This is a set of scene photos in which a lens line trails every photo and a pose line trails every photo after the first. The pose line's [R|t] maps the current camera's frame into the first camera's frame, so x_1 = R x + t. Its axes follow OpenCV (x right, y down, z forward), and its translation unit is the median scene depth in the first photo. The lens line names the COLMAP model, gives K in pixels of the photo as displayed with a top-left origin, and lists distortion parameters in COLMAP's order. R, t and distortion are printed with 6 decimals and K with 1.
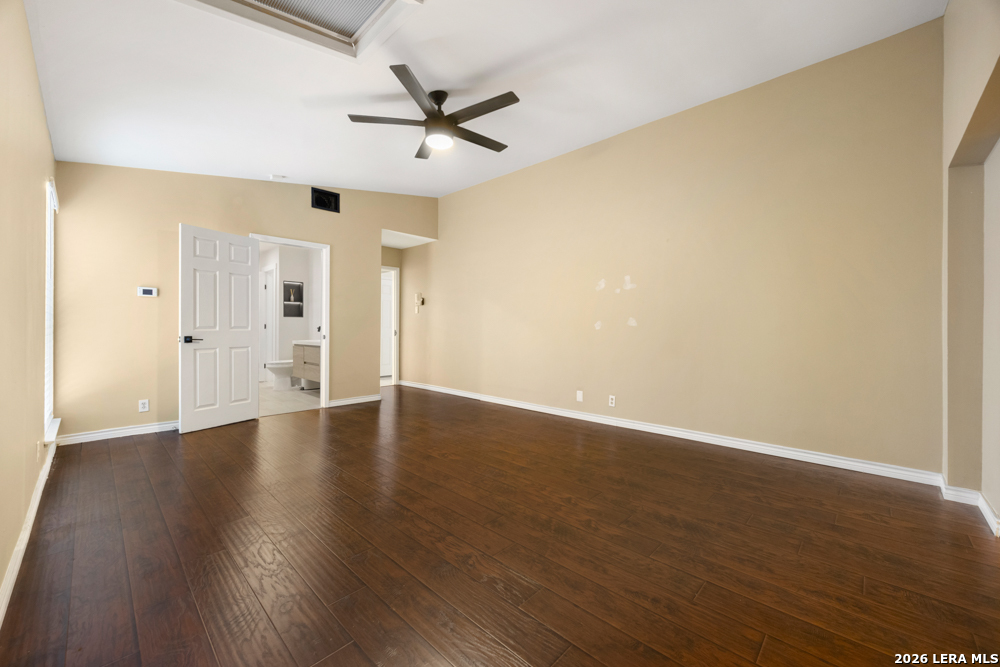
lens RADIAL K [[386.7, 0, 502.1], [0, 386.7, 329.1], [0, 0, 1]] dist [-0.000064, -0.000103]
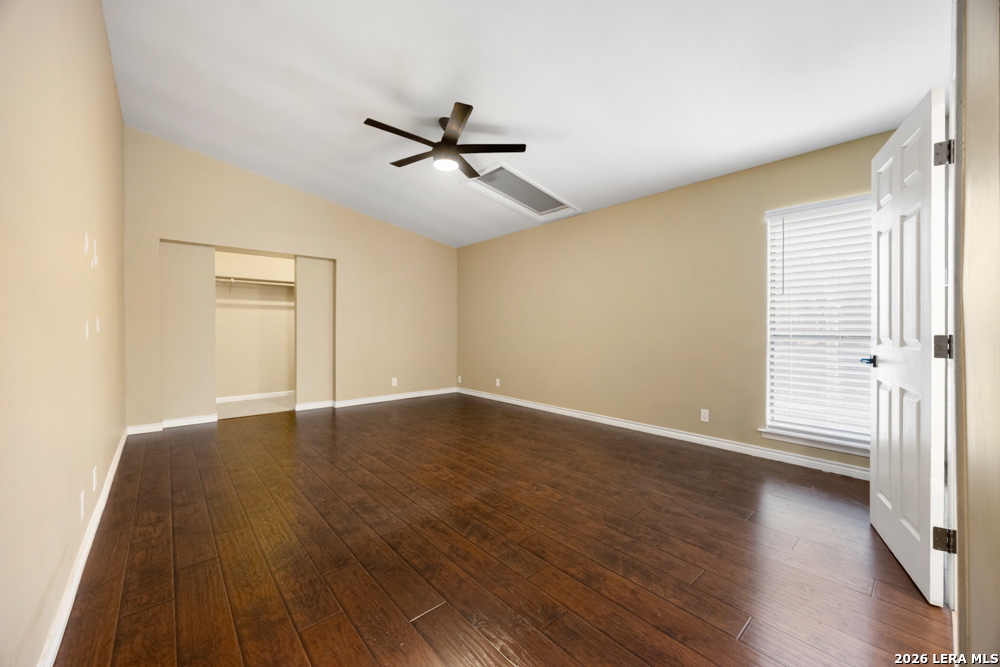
lens RADIAL K [[386.7, 0, 497.7], [0, 386.7, 329.1], [0, 0, 1]] dist [-0.000064, -0.000103]
pose [[-0.995280, -0.009796, 0.096546, -0.431328], [-0.009312, 0.999942, 0.005463, -0.027406], [-0.096594, 0.004538, -0.995314, 2.153566]]
